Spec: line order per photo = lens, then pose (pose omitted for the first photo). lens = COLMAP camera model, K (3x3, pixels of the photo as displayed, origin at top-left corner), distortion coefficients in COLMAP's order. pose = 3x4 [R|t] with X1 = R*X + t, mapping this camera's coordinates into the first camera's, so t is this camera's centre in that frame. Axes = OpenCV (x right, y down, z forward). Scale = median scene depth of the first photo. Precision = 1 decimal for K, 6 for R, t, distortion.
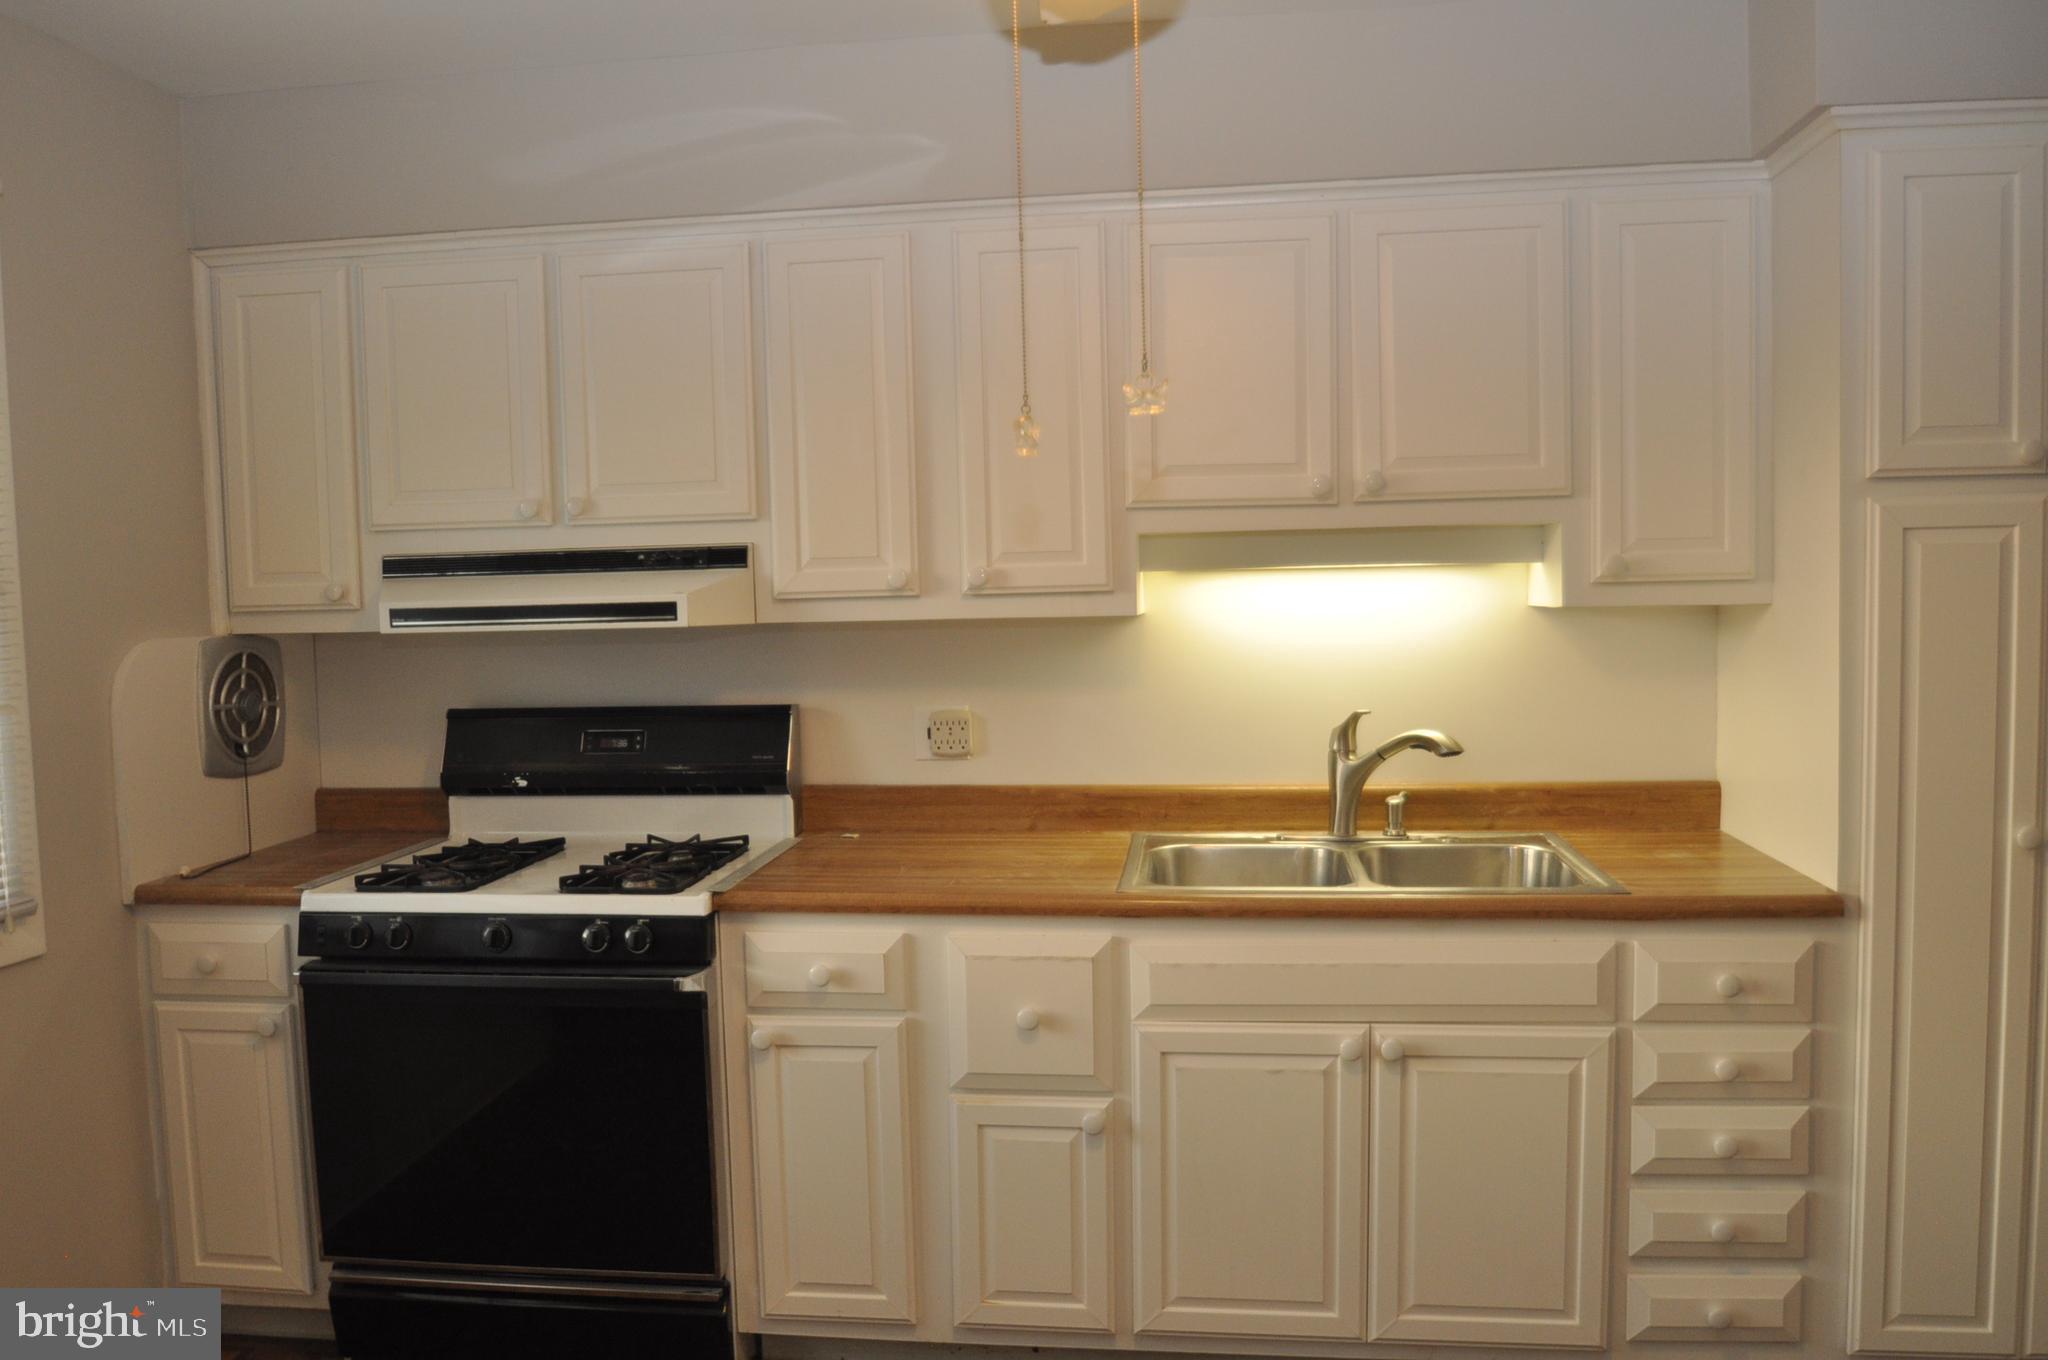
lens RADIAL K [[1551.0, 0, 1024.0], [0, 1551.0, 680.0], [0, 0, 1]] dist [-0.037906, 0.001594]
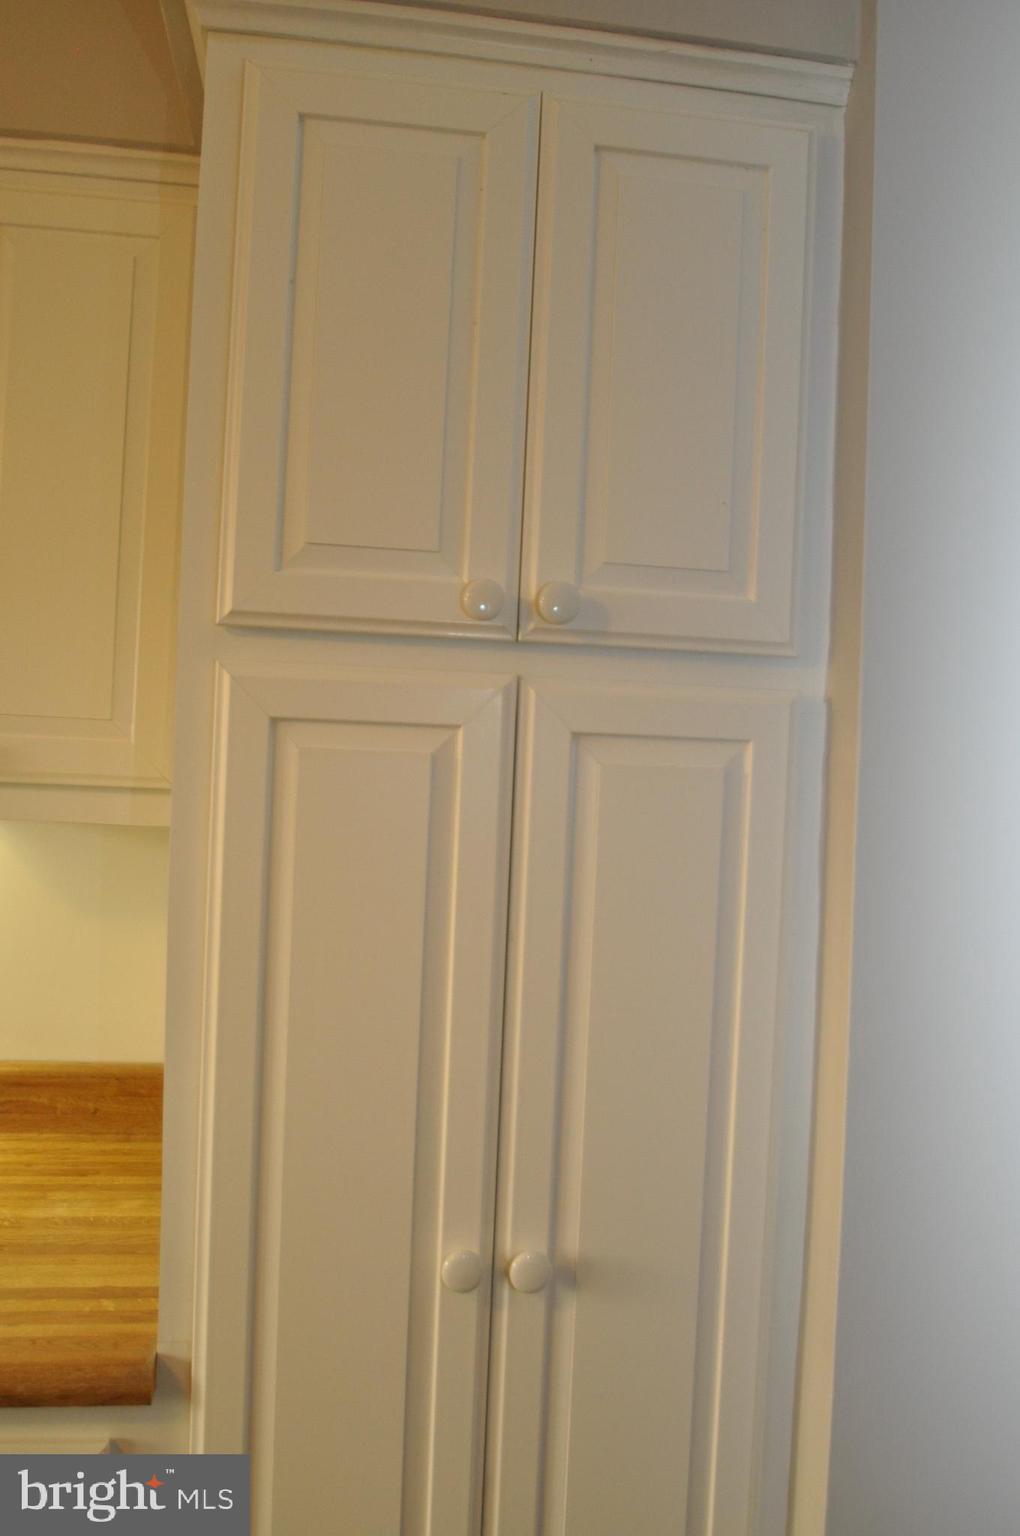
lens RADIAL K [[1163.3, 0, 510.0], [0, 1163.3, 768.0], [0, 0, 1]] dist [-0.037906, 0.001594]
pose [[0.963500, 0.060299, 0.260831, 0.545219], [-0.047098, 0.997287, -0.056576, -0.060331], [-0.263535, 0.042226, 0.963725, 0.560885]]
